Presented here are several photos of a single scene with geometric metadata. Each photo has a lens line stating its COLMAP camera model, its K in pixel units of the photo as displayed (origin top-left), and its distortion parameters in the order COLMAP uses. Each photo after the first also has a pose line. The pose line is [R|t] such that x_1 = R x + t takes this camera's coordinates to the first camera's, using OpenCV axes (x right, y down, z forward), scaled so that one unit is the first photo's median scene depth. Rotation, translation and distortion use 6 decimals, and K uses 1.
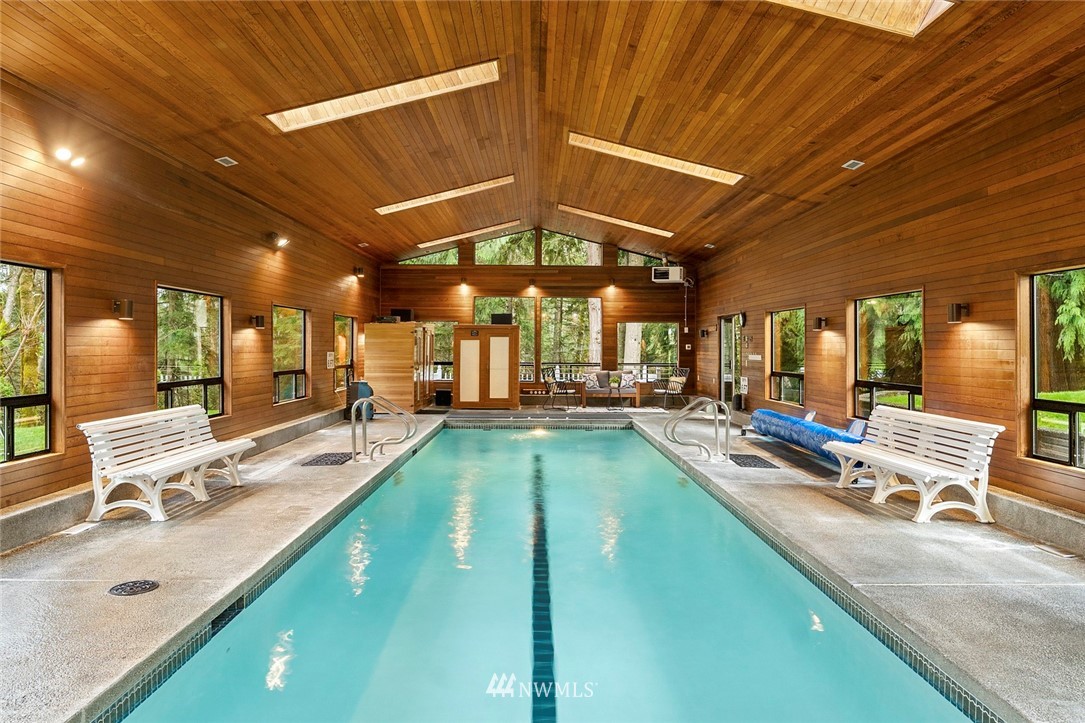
lens RADIAL K [[736.7, 0, 542.6], [0, 736.7, 346.2], [0, 0, 1]] dist [0.001817, -0.000597]
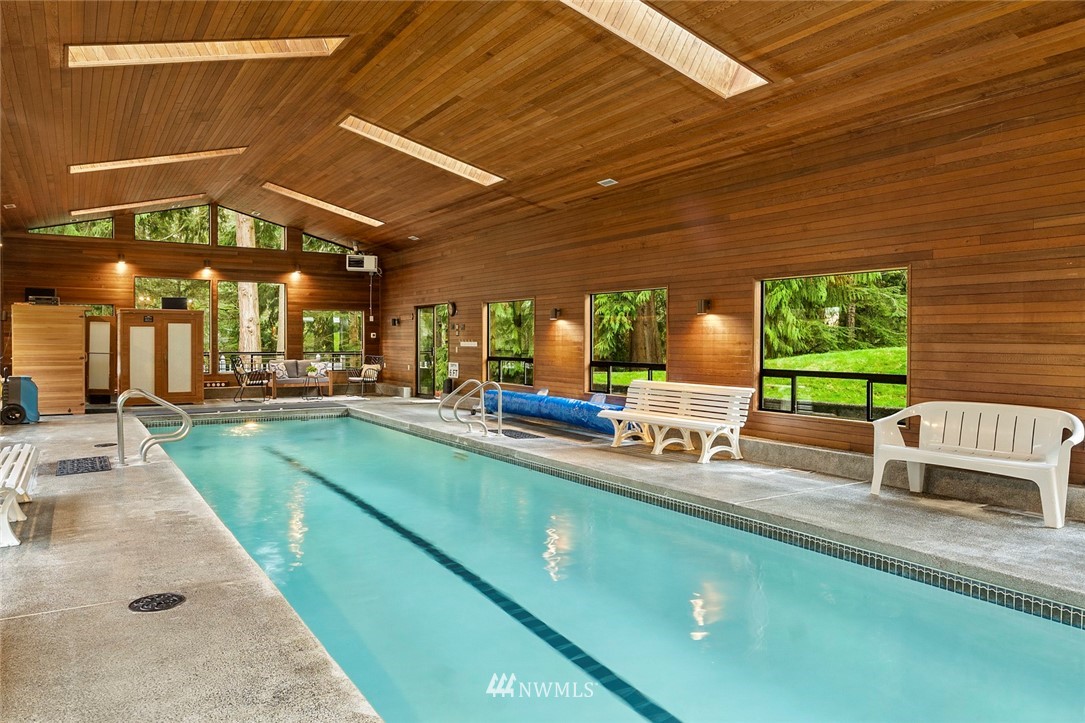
lens RADIAL K [[739.9, 0, 542.5], [0, 739.9, 361.5], [0, 0, 1]] dist [0.001845, -0.000149]
pose [[0.850585, -0.017263, 0.525554, -0.255393], [-0.000028, 0.999460, 0.032874, 0.006380], [-0.525838, -0.027977, 0.850125, 0.011652]]
